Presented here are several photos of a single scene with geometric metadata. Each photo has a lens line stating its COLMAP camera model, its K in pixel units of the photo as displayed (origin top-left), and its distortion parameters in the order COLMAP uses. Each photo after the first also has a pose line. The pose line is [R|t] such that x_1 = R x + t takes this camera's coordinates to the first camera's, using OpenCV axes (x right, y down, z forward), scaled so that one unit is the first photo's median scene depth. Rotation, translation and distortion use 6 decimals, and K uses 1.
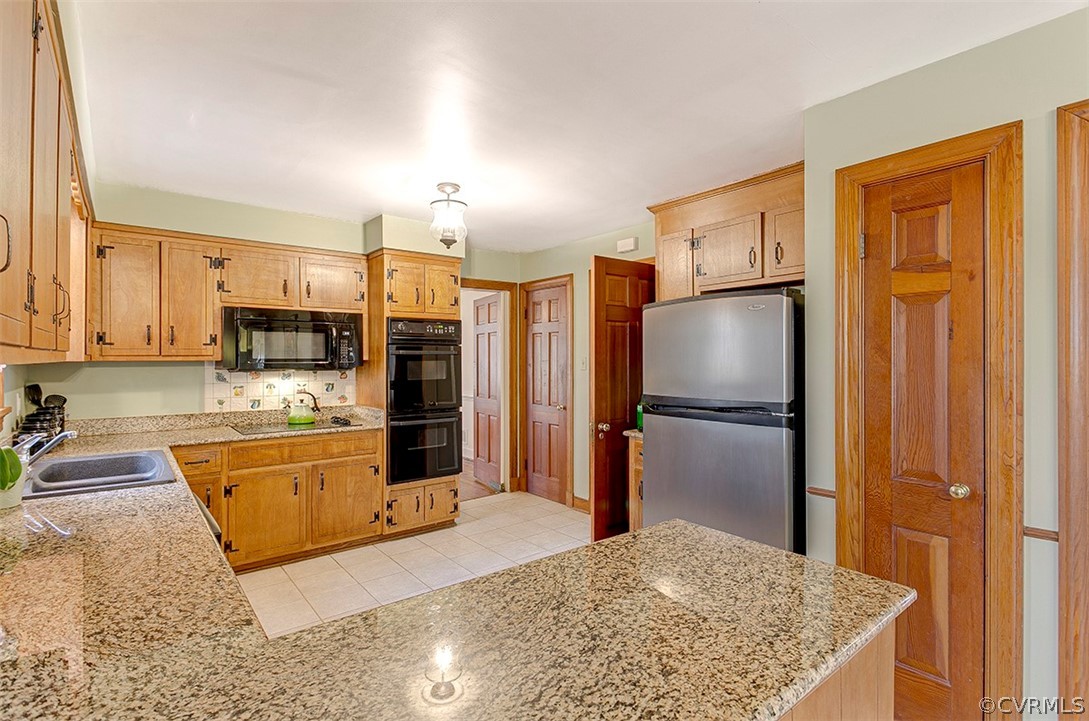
lens RADIAL K [[514.5, 0, 537.8], [0, 514.5, 360.6], [0, 0, 1]] dist [0.005158, -0.004175]
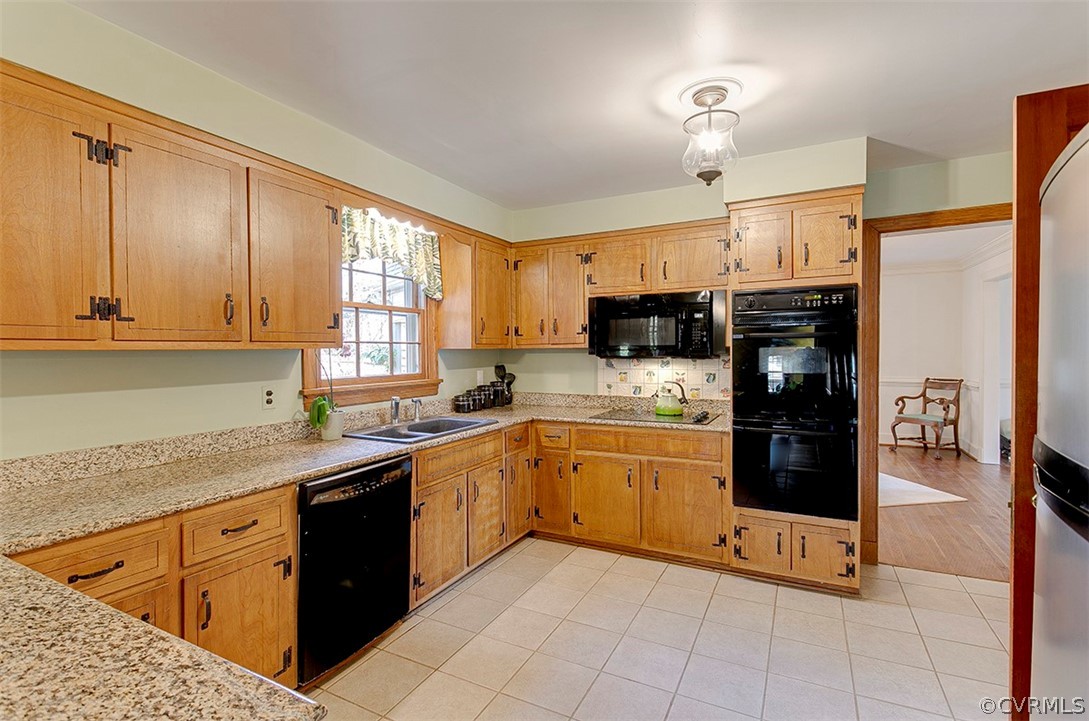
lens RADIAL K [[514.5, 0, 529.0], [0, 514.5, 359.3], [0, 0, 1]] dist [0.005158, -0.004175]
pose [[0.403630, 0.015877, -0.914785, 0.308399], [0.004358, 0.999805, 0.019276, 0.002537], [0.914912, -0.011767, 0.403482, 0.414099]]
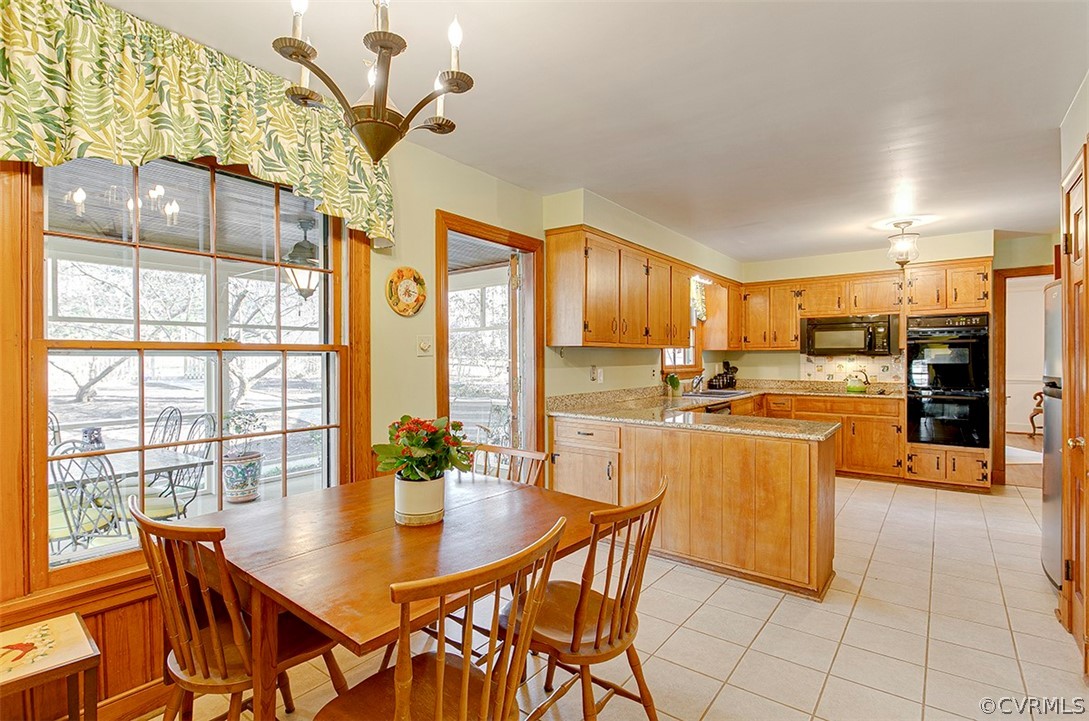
lens RADIAL K [[514.5, 0, 533.7], [0, 514.5, 359.0], [0, 0, 1]] dist [0.005158, -0.004175]
pose [[0.236786, 0.005347, -0.971547, 0.802909], [0.001634, 0.999981, 0.005902, 0.018732], [0.971561, -0.002985, 0.236773, -0.265173]]
